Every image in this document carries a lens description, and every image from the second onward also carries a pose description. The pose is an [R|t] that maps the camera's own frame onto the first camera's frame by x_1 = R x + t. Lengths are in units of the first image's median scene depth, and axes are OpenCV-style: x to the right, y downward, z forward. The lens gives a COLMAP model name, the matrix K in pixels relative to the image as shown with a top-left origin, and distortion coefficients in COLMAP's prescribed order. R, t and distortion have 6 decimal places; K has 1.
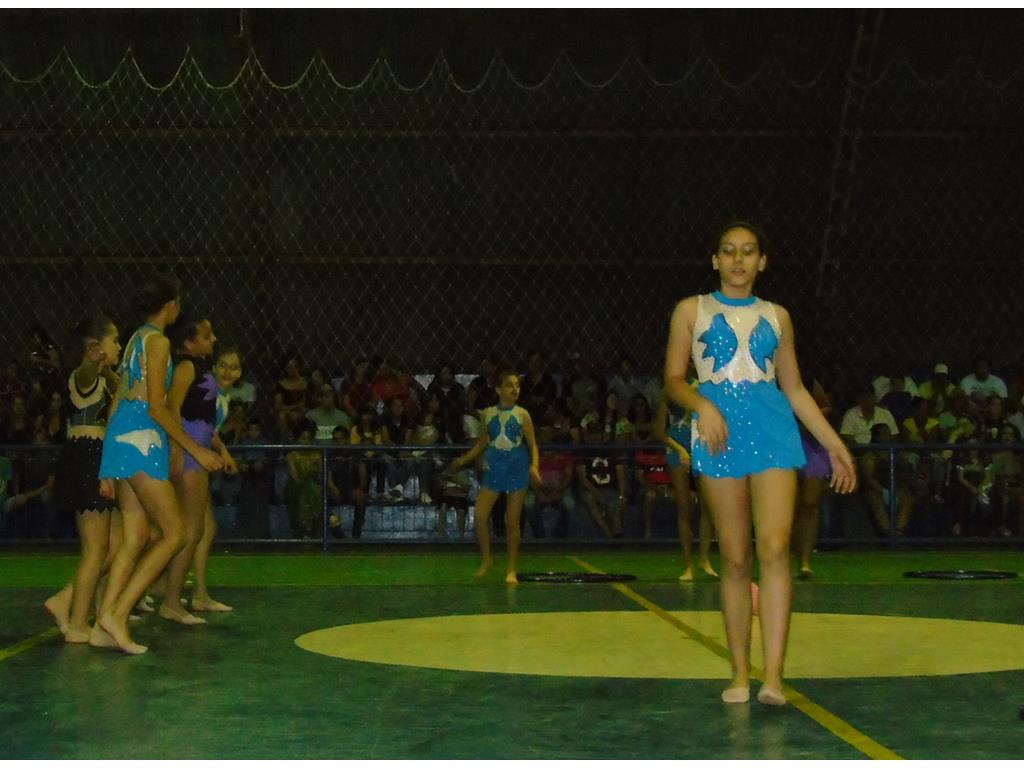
lens RADIAL K [[1383.1, 0, 501.7], [0, 1383.1, 388.7], [0, 0, 1]] dist [-0.073849, 0.000000]
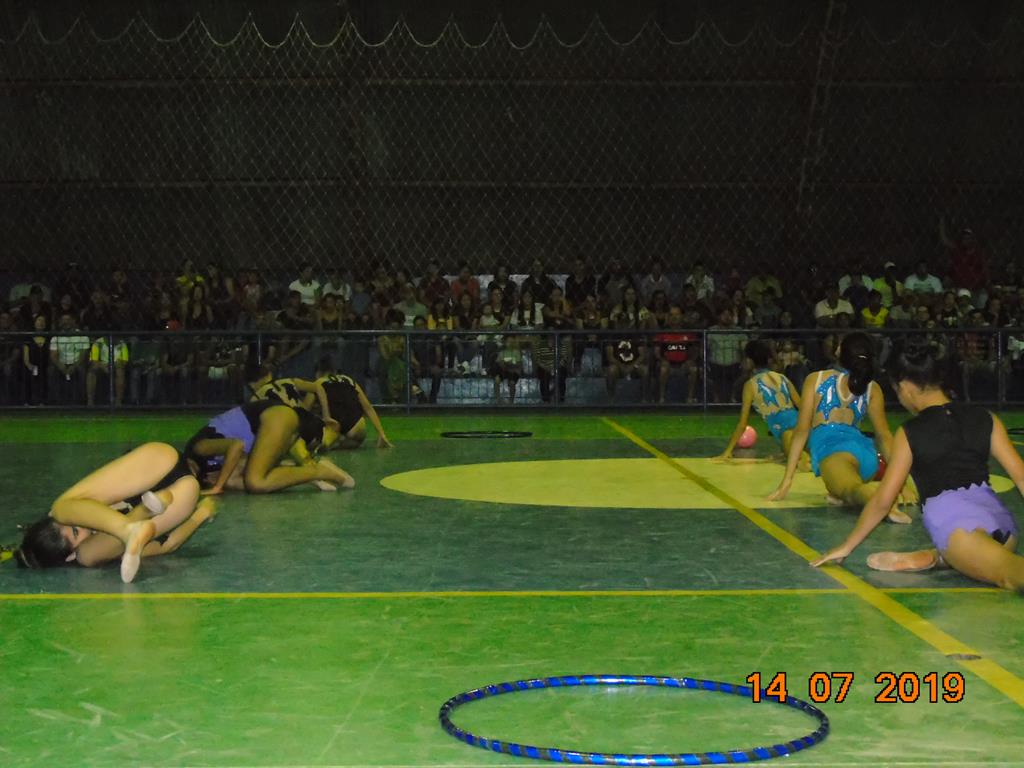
lens RADIAL K [[1608.7, 0, 513.3], [0, 1608.7, 378.6], [0, 0, 1]] dist [-0.099392, 0.000000]
pose [[0.998545, 0.001464, -0.053900, 0.047556], [0.001663, 0.998319, 0.057929, -0.000528], [0.053894, -0.057934, 0.996865, -0.465069]]
